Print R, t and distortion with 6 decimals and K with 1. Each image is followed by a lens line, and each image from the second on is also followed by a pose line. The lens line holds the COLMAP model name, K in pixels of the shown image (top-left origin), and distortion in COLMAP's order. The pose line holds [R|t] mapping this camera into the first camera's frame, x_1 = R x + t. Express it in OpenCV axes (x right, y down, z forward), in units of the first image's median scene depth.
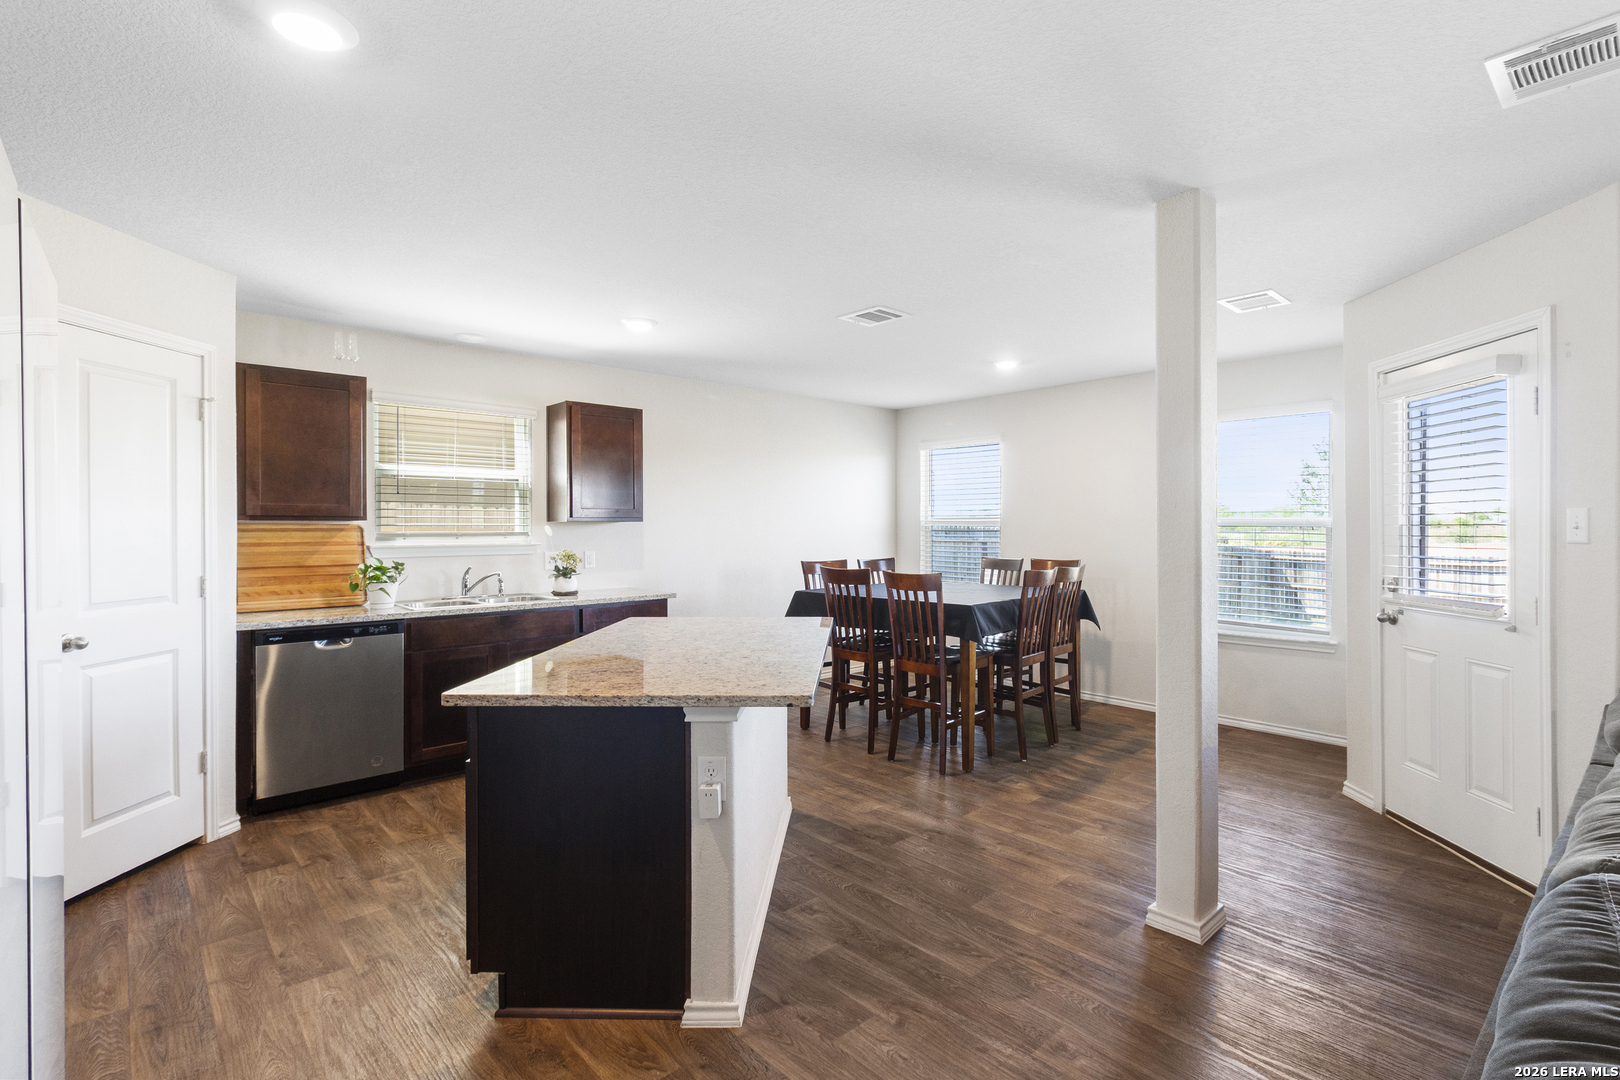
lens RADIAL K [[775.2, 0, 848.7], [0, 775.2, 527.7], [0, 0, 1]] dist [0.001473, 0.000382]
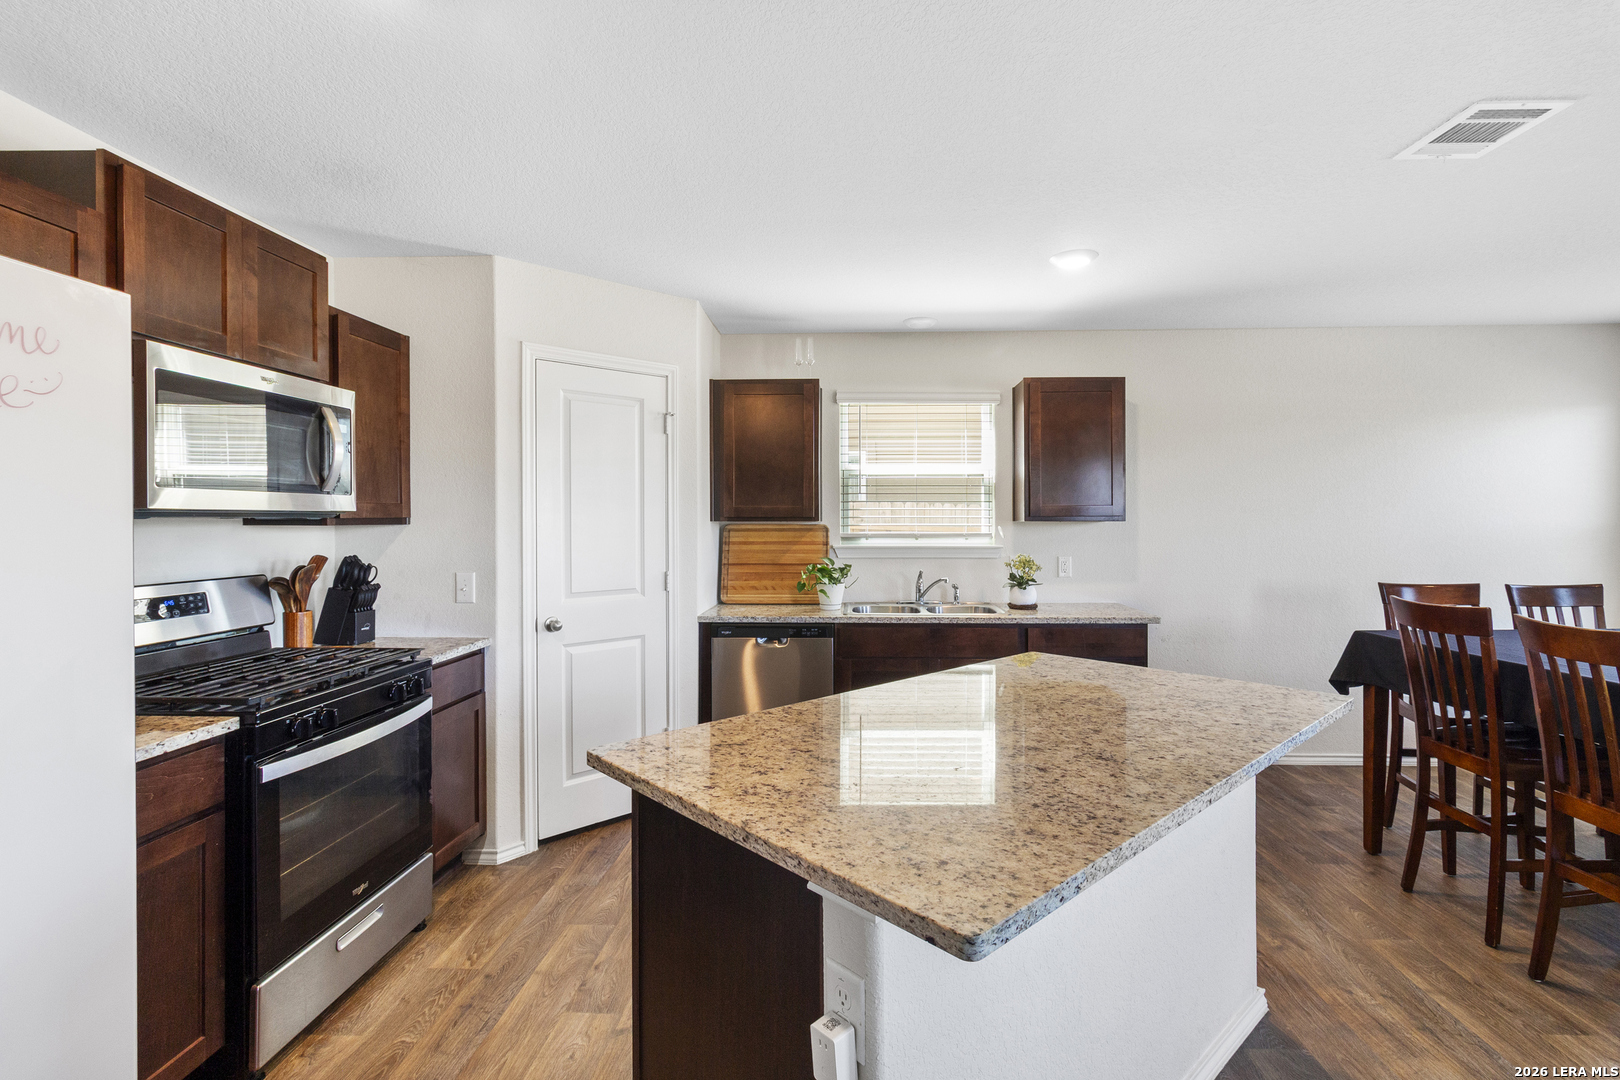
lens RADIAL K [[758.0, 0, 831.6], [0, 758.0, 524.3], [0, 0, 1]] dist [-0.001761, 0.000474]
pose [[0.694744, 0.001591, -0.719255, 0.094989], [-0.001547, 0.999999, 0.000718, -0.005758], [0.719255, 0.000614, 0.694746, 0.316667]]
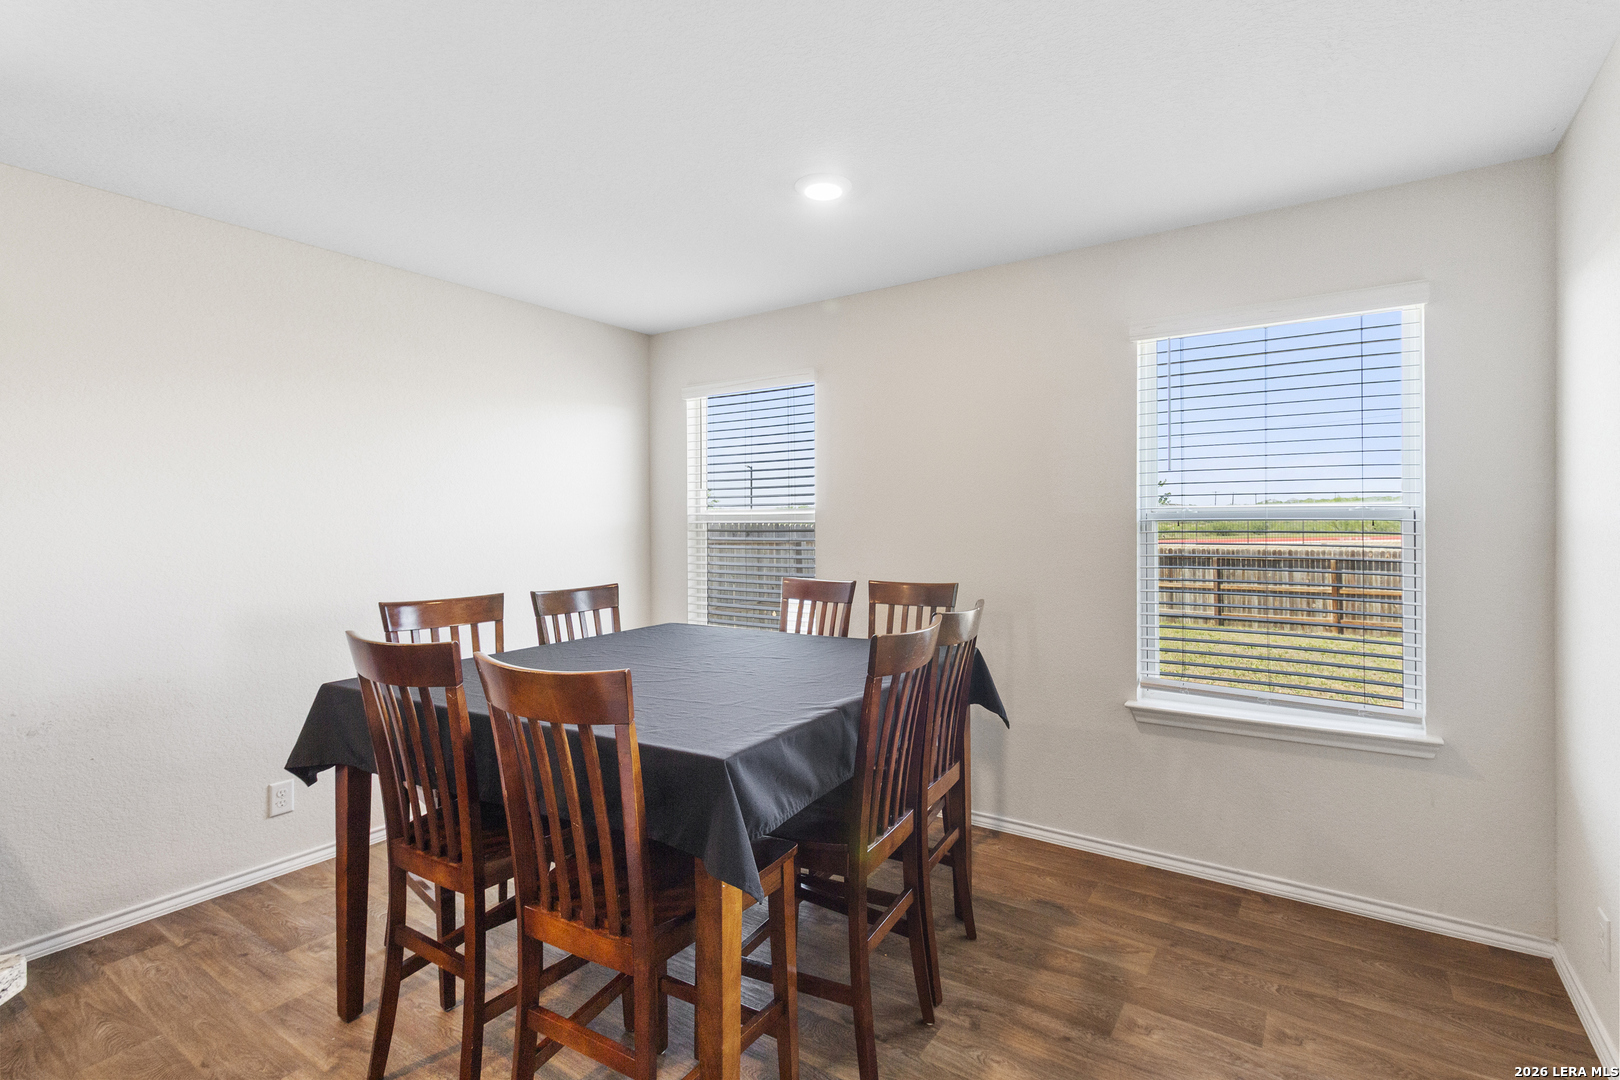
lens RADIAL K [[758.0, 0, 831.6], [0, 758.0, 524.3], [0, 0, 1]] dist [-0.001761, 0.000474]
pose [[0.978125, -0.006475, 0.207919, 0.134245], [0.006809, 0.999976, -0.000892, -0.000084], [-0.207908, 0.002288, 0.978146, 0.661727]]
